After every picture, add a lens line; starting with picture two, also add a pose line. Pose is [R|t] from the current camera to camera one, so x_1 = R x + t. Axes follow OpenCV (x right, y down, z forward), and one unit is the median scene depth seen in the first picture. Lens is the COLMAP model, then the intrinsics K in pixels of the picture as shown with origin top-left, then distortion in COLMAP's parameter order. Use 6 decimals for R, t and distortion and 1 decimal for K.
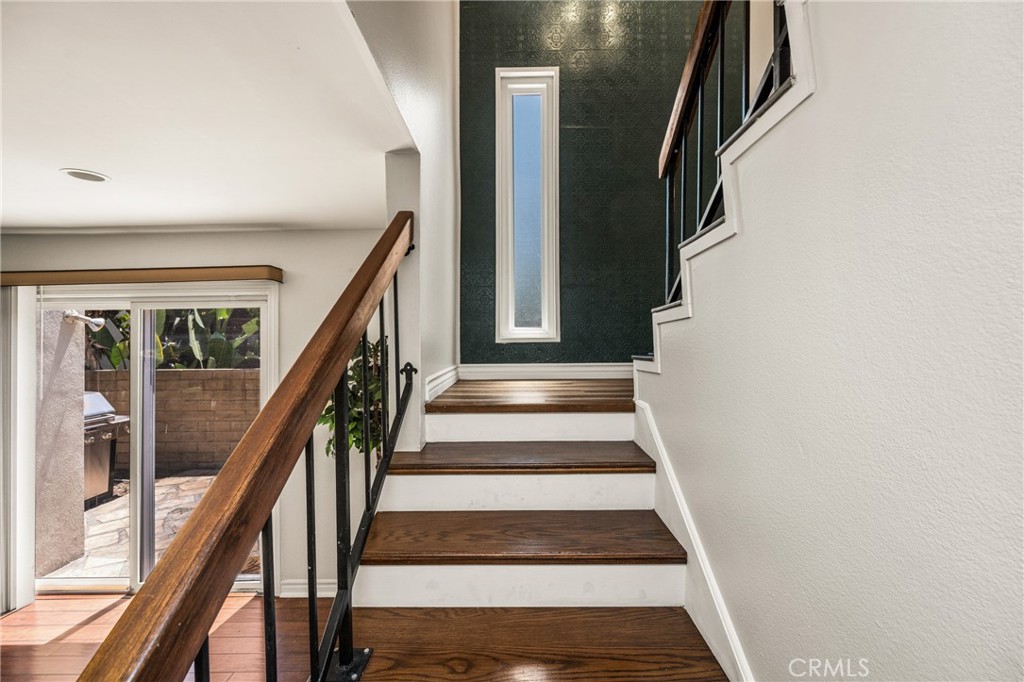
lens RADIAL K [[421.6, 0, 511.7], [0, 421.6, 334.4], [0, 0, 1]] dist [0.003172, -0.000514]
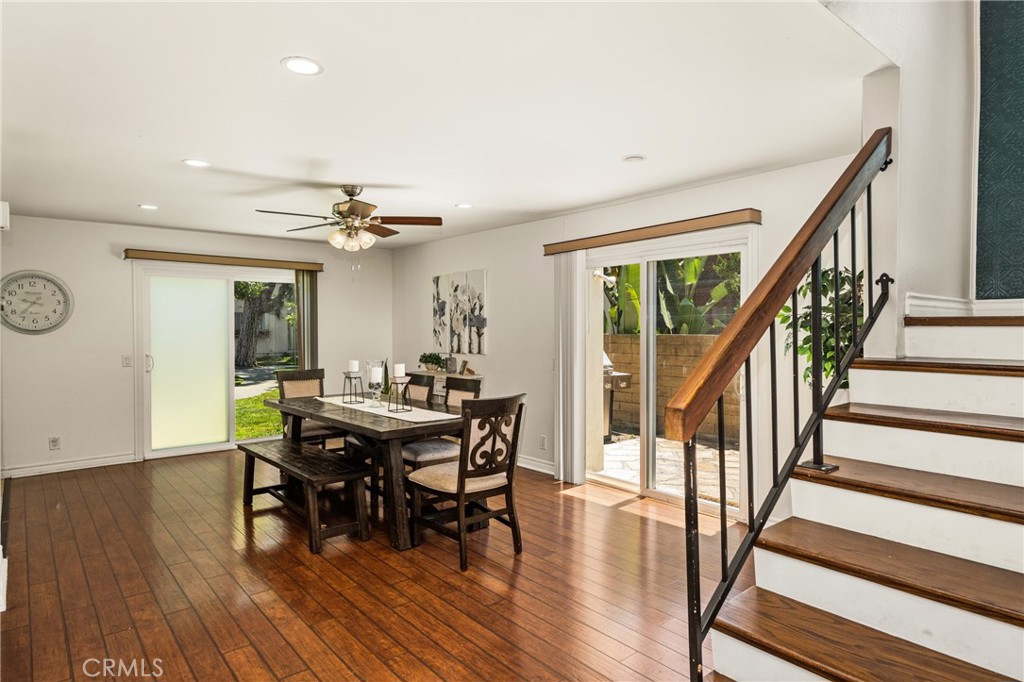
lens RADIAL K [[600.0, 0, 519.9], [0, 600.0, 337.0], [0, 0, 1]] dist [-0.001236, 0.002840]
pose [[0.655832, 0.018123, -0.754689, 0.186783], [0.005053, 0.999584, 0.028395, 0.115088], [0.754890, -0.022436, 0.655468, -0.429644]]
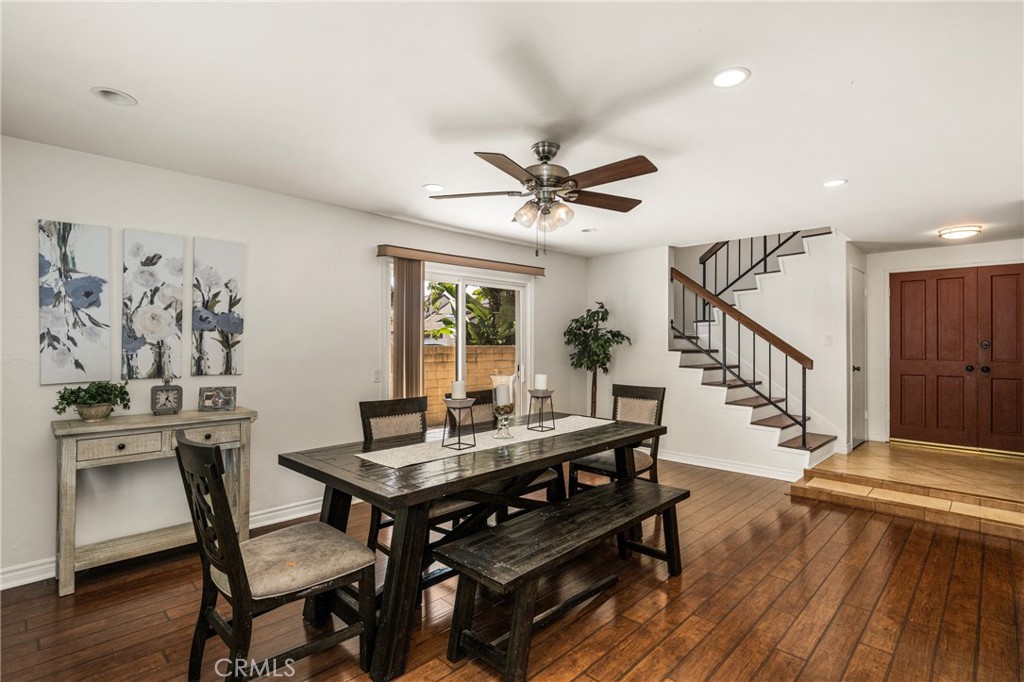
lens RADIAL K [[506.6, 0, 505.6], [0, 506.6, 338.4], [0, 0, 1]] dist [0.003611, 0.000312]
pose [[0.691576, 0.020002, 0.722027, -2.372938], [-0.018193, 0.999782, -0.010271, 0.163013], [-0.722075, -0.006032, 0.691789, -0.369374]]
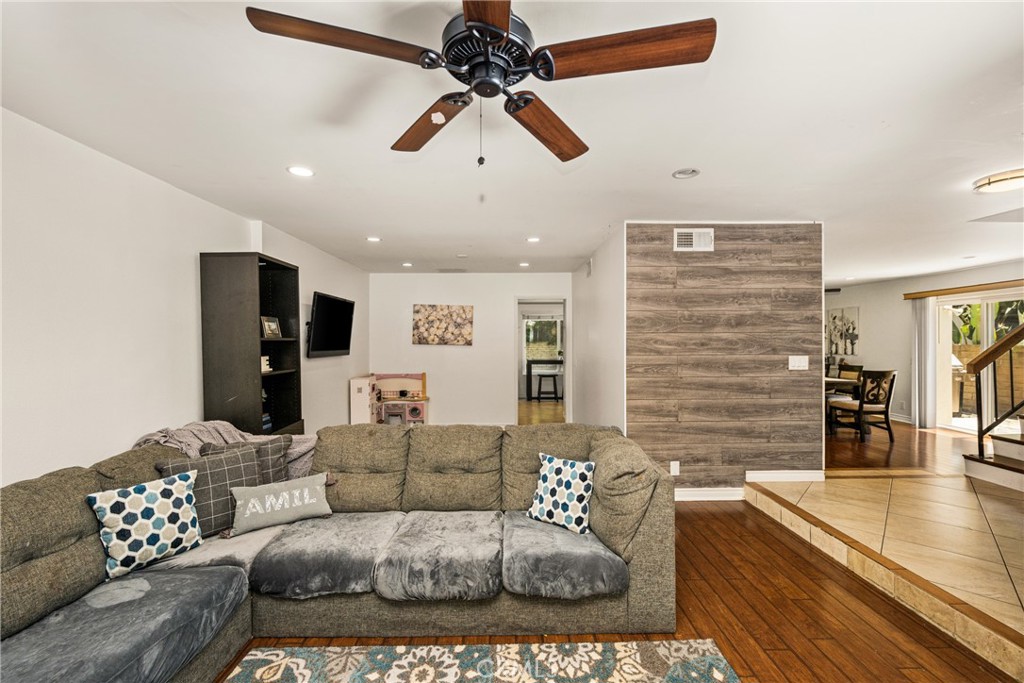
lens RADIAL K [[421.6, 0, 513.2], [0, 421.6, 340.9], [0, 0, 1]] dist [0.003172, -0.000514]
pose [[0.033660, 0.011621, -0.999366, 1.277407], [0.008506, 0.999893, 0.011913, 0.093828], [0.999397, -0.008902, 0.033557, -1.583168]]
